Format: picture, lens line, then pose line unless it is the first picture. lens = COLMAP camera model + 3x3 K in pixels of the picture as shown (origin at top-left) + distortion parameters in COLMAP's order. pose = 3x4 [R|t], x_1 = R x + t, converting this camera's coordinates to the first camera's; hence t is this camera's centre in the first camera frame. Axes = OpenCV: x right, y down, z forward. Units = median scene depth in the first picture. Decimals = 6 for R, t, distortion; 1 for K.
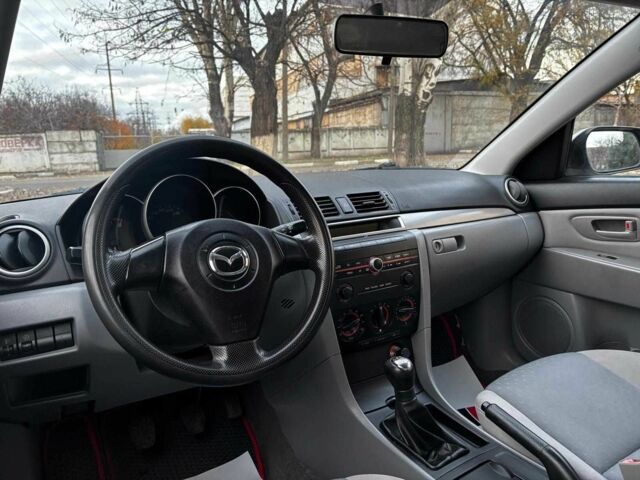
lens RADIAL K [[495.8, 0, 320.0], [0, 495.8, 240.0], [0, 0, 1]] dist [0.061080, -0.069130]
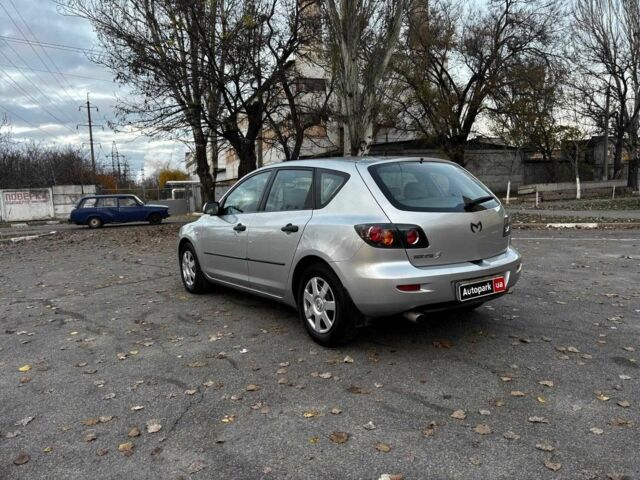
lens RADIAL K [[495.8, 0, 320.0], [0, 495.8, 240.0], [0, 0, 1]] dist [0.061080, -0.069130]
pose [[0.998452, -0.011004, 0.054515, 0.007074], [0.016198, 0.995271, -0.095780, 0.028741], [-0.053203, 0.096515, 0.993909, -0.170919]]
